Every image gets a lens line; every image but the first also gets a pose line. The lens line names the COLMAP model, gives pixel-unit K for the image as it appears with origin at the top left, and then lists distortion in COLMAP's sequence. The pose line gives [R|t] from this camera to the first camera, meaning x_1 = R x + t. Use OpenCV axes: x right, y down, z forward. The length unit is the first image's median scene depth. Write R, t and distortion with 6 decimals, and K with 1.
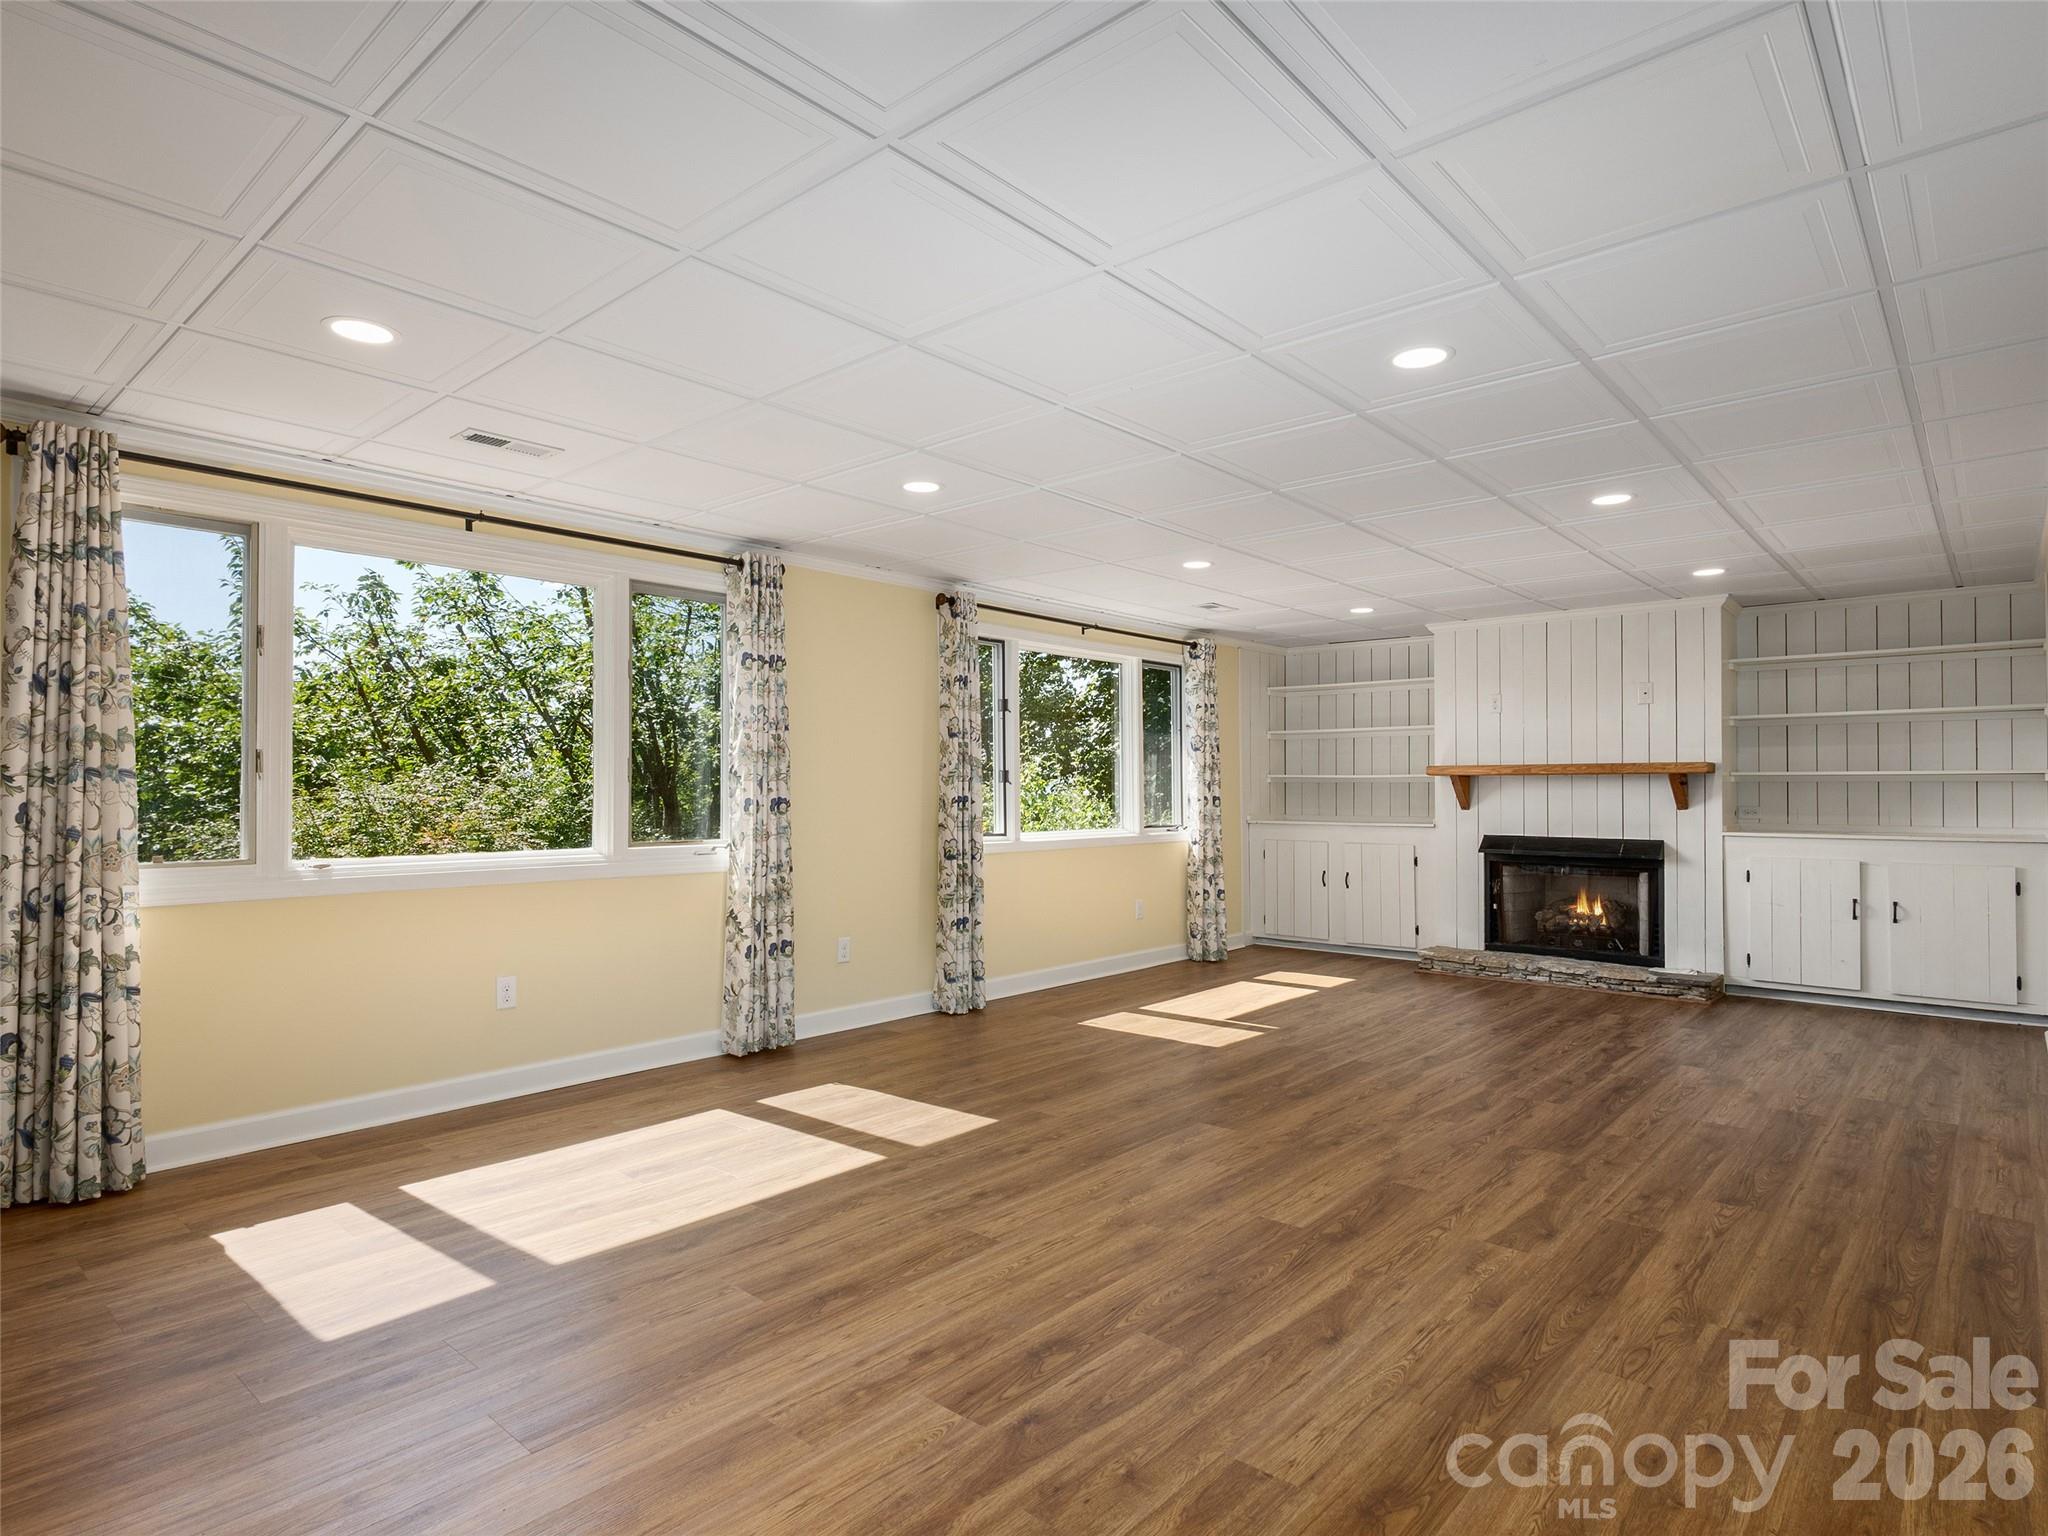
lens RADIAL K [[1124.5, 0, 1021.2], [0, 1124.5, 775.5], [0, 0, 1]] dist [0.015713, -0.000678]
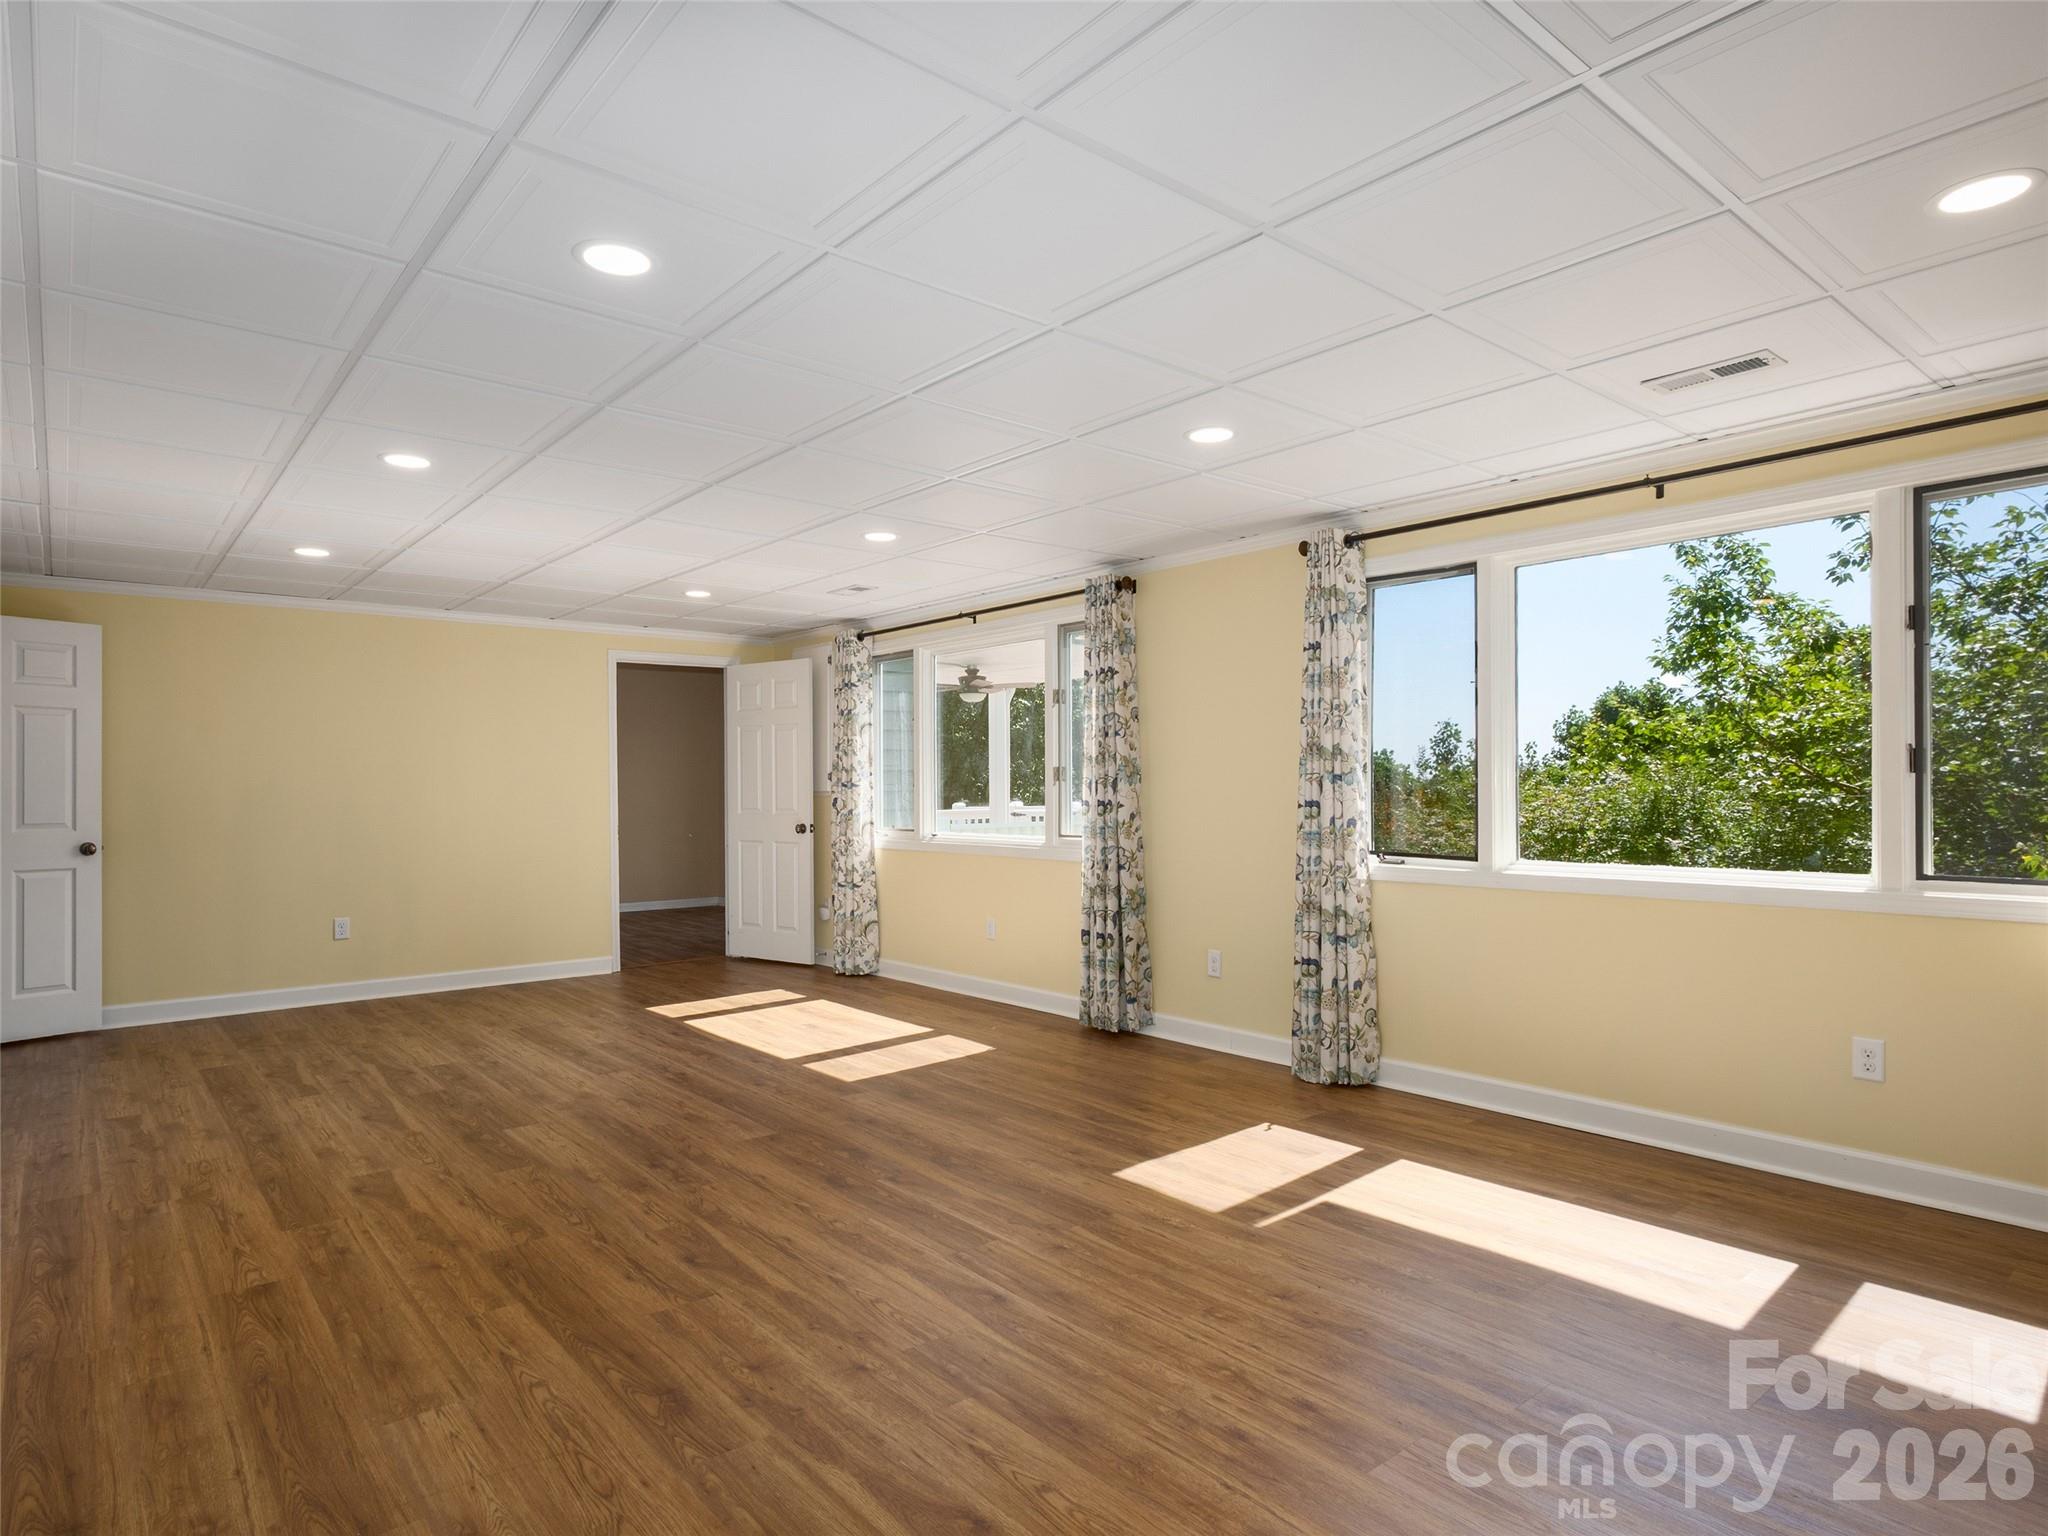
lens RADIAL K [[1124.5, 0, 965.7], [0, 1124.5, 793.0], [0, 0, 1]] dist [0.015713, -0.000678]
pose [[-0.179965, 0.000982, -0.983672, 1.214060], [0.021856, 0.999757, -0.003001, 0.021741], [0.983430, -0.022039, -0.179943, 1.494899]]
